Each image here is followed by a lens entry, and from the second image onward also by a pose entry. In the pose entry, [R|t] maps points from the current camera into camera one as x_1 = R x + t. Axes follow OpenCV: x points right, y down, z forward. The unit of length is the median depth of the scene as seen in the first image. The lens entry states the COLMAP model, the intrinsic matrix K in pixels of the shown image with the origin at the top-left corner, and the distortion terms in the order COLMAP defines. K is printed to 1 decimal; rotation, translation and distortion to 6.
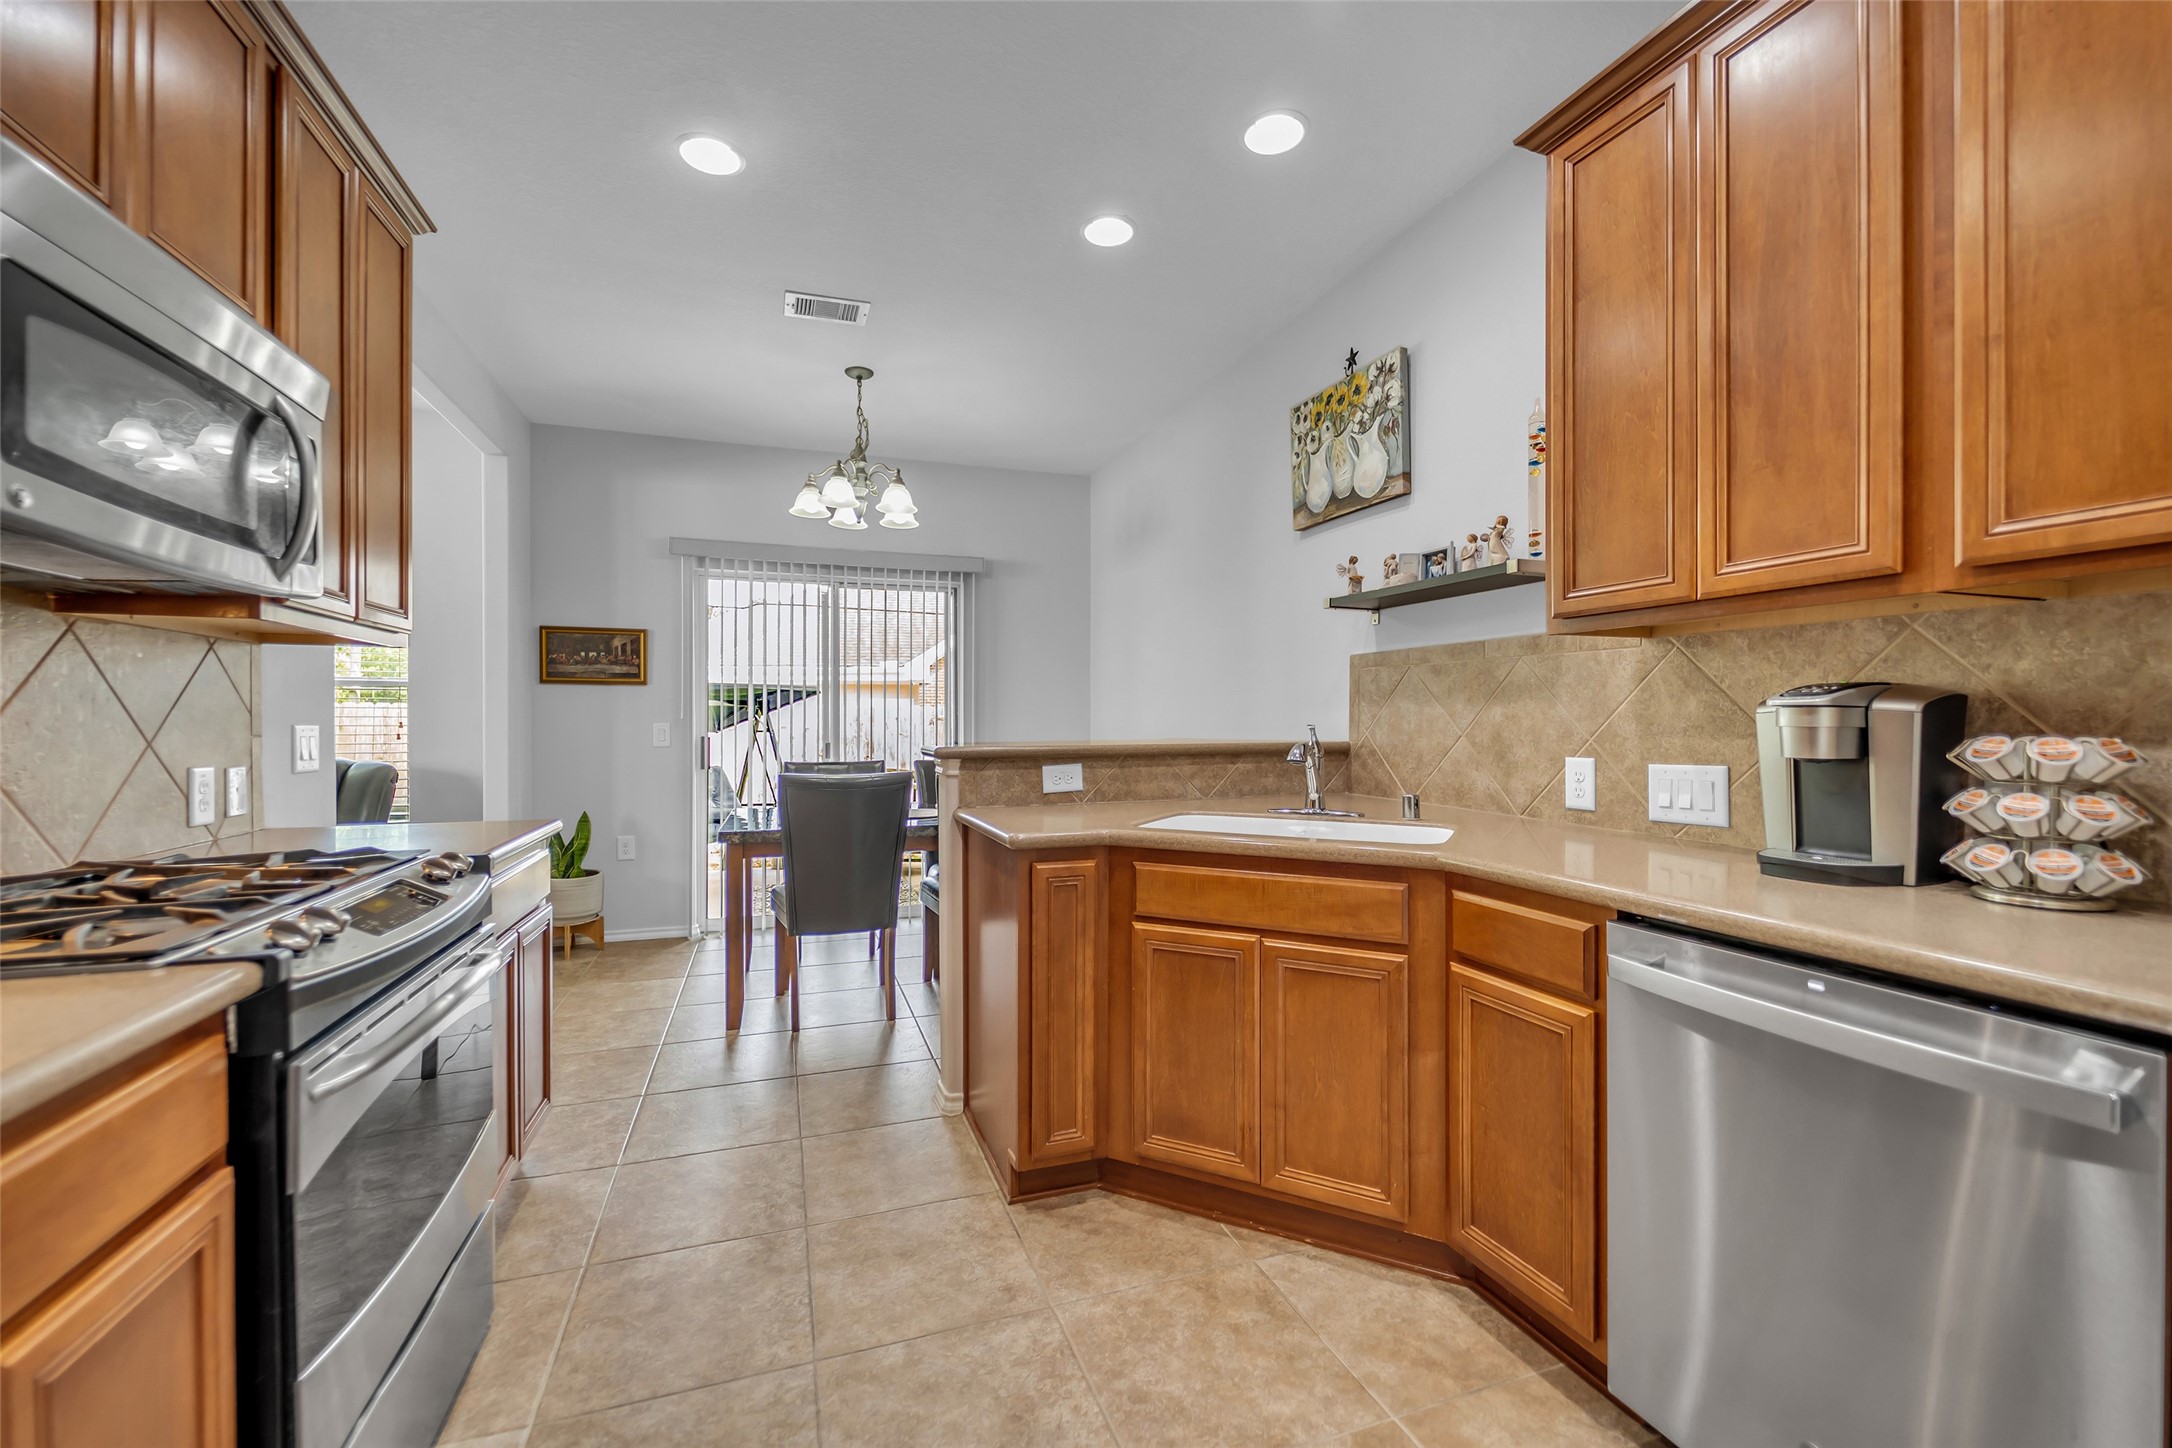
lens RADIAL K [[872.5, 0, 1087.7], [0, 872.5, 719.8], [0, 0, 1]] dist [0.003850, -0.002359]
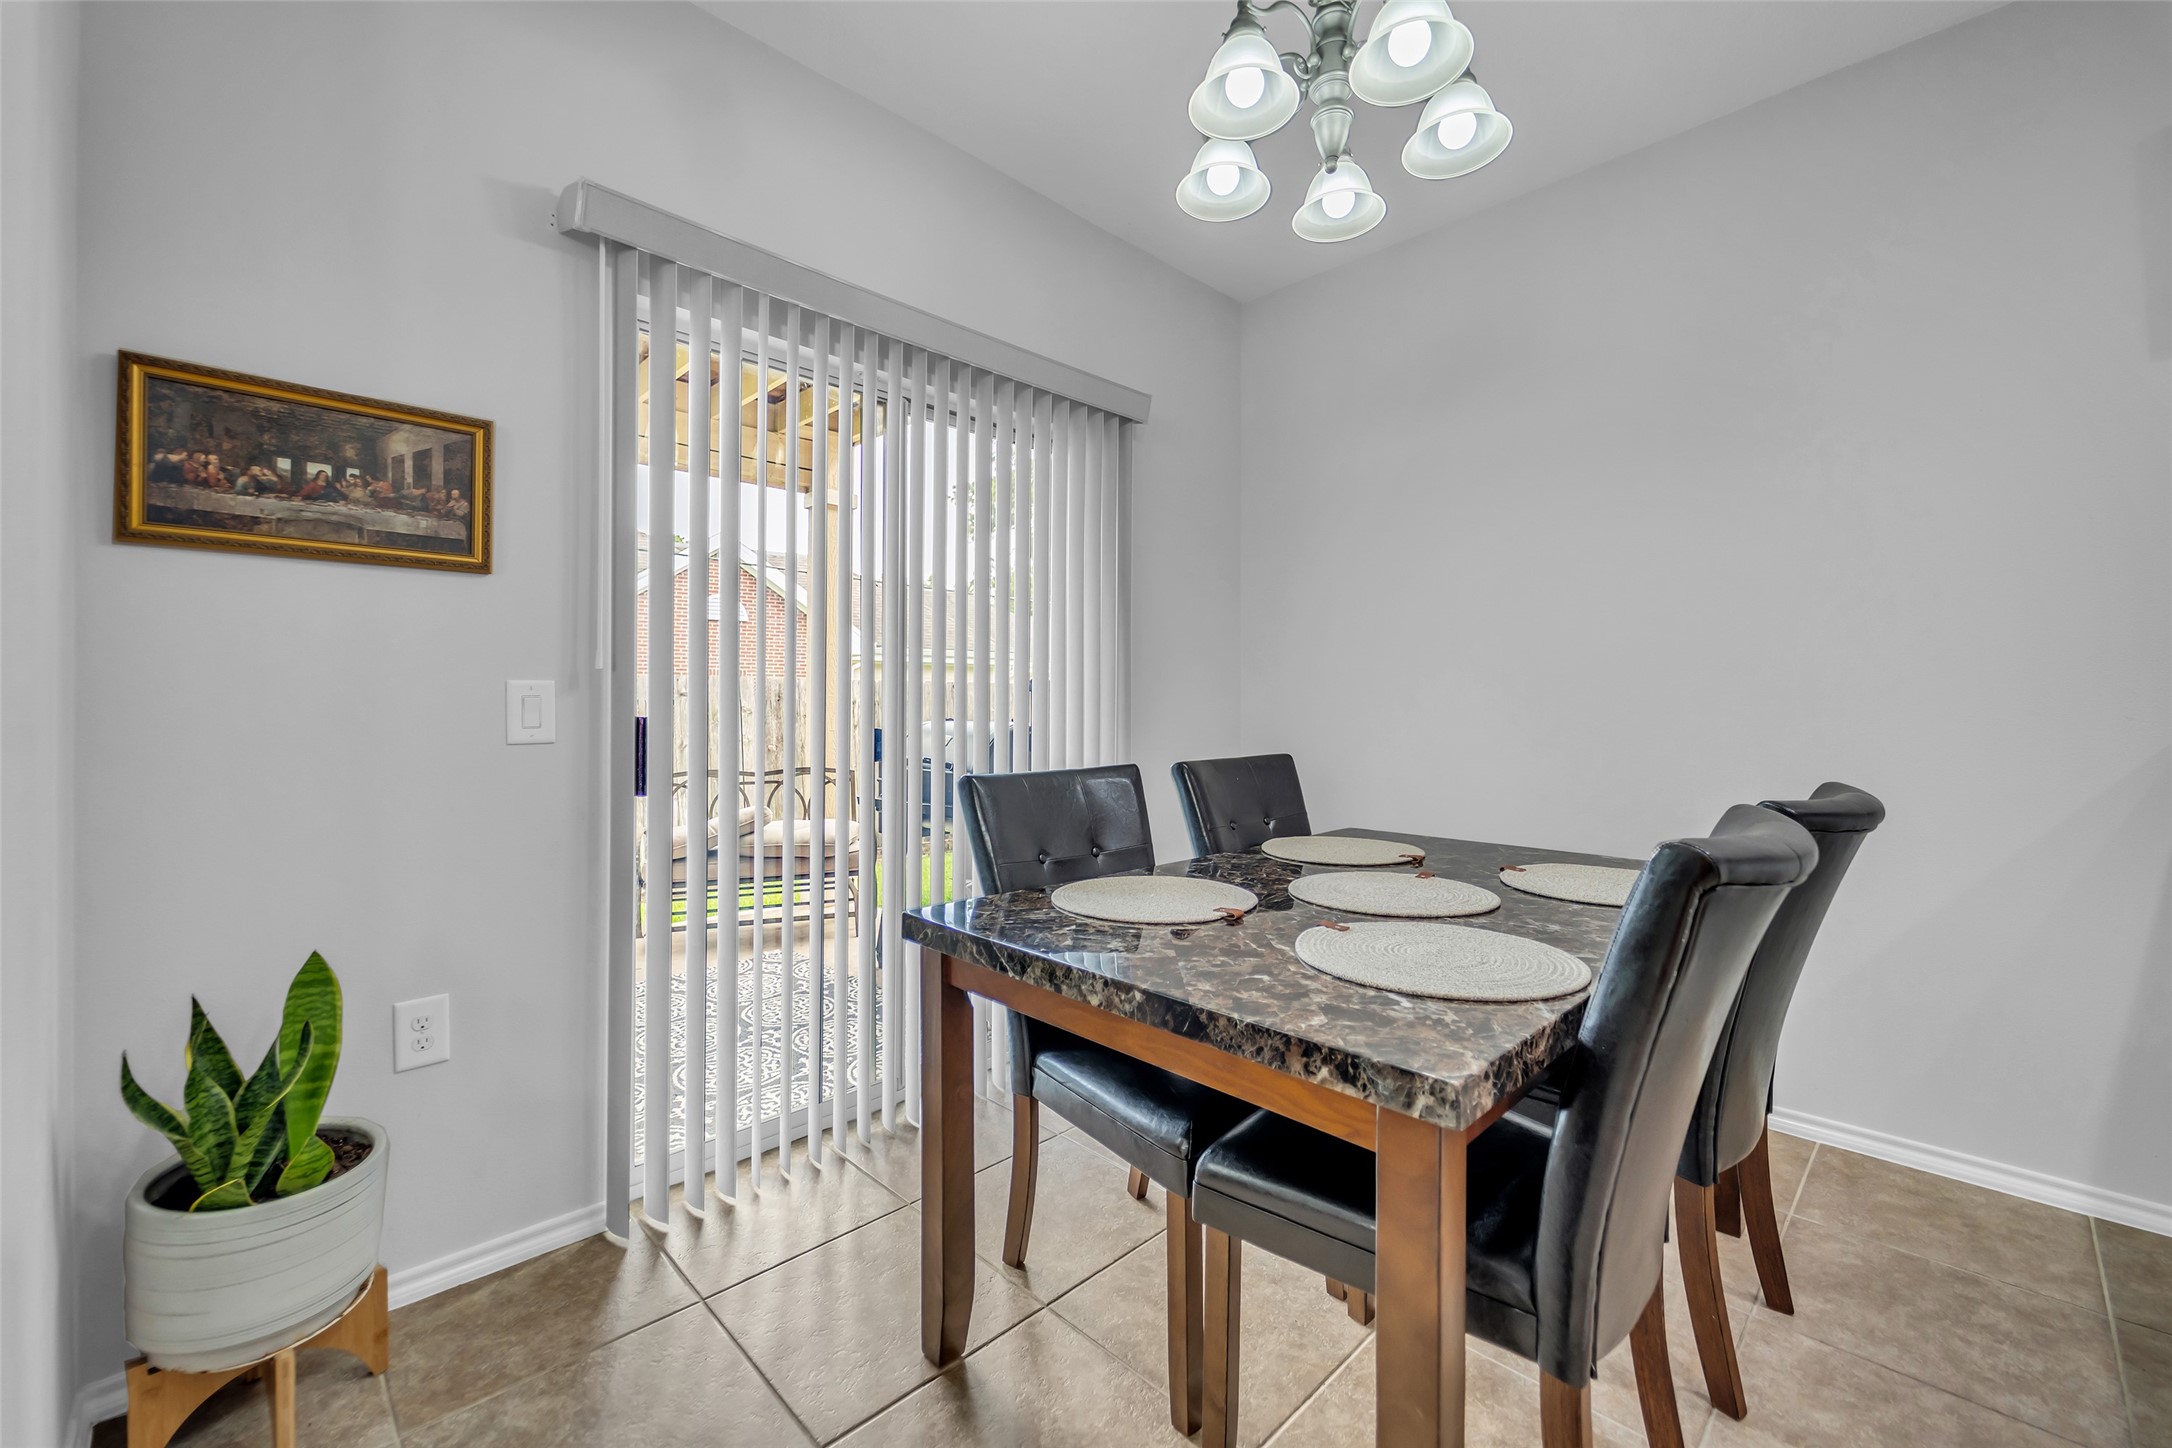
lens RADIAL K [[872.5, 0, 1082.6], [0, 872.5, 700.5], [0, 0, 1]] dist [0.003850, -0.002359]
pose [[0.912008, 0.004937, 0.410143, -0.237678], [-0.004213, 0.999988, -0.002668, 0.007093], [-0.410152, 0.000705, 0.912017, 0.312931]]
